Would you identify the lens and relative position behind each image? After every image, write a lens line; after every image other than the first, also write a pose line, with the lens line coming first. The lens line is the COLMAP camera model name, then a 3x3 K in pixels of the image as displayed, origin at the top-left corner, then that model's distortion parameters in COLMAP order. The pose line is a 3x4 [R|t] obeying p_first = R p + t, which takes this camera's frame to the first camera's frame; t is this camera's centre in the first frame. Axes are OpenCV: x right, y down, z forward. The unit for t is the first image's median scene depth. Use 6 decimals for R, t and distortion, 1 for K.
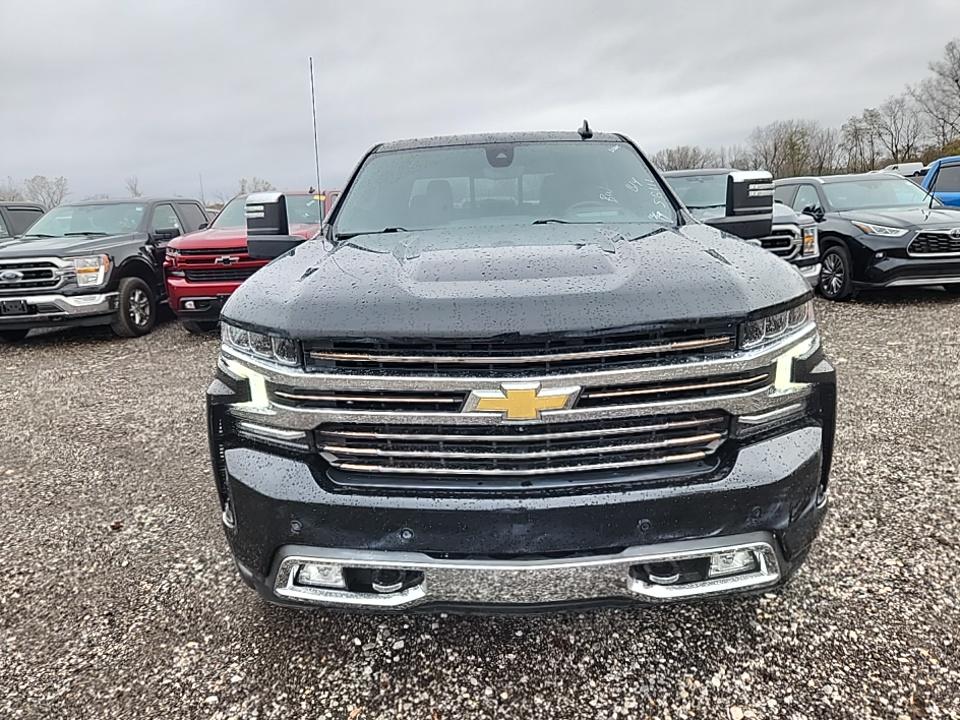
lens RADIAL K [[658.5, 0, 485.7], [0, 658.5, 371.2], [0, 0, 1]] dist [0.066694, -0.055023]
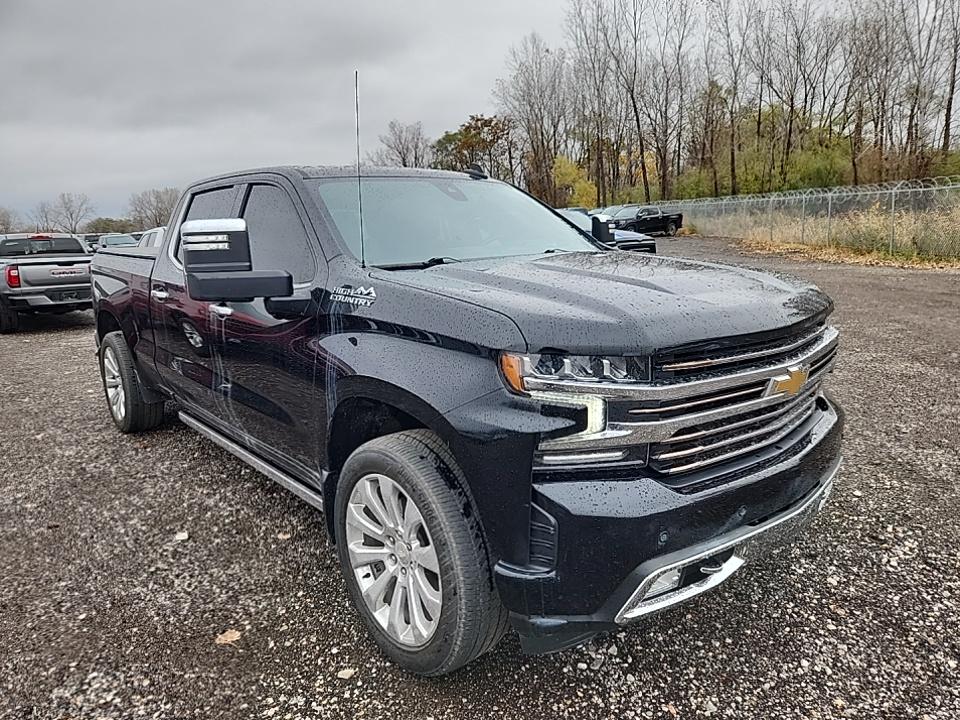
lens RADIAL K [[658.5, 0, 485.7], [0, 658.5, 371.2], [0, 0, 1]] dist [0.066694, -0.055023]
pose [[0.735073, -0.121062, 0.667092, -0.943513], [0.163473, 0.986547, -0.001097, -0.052534], [-0.657985, 0.109858, 0.744975, 0.318149]]
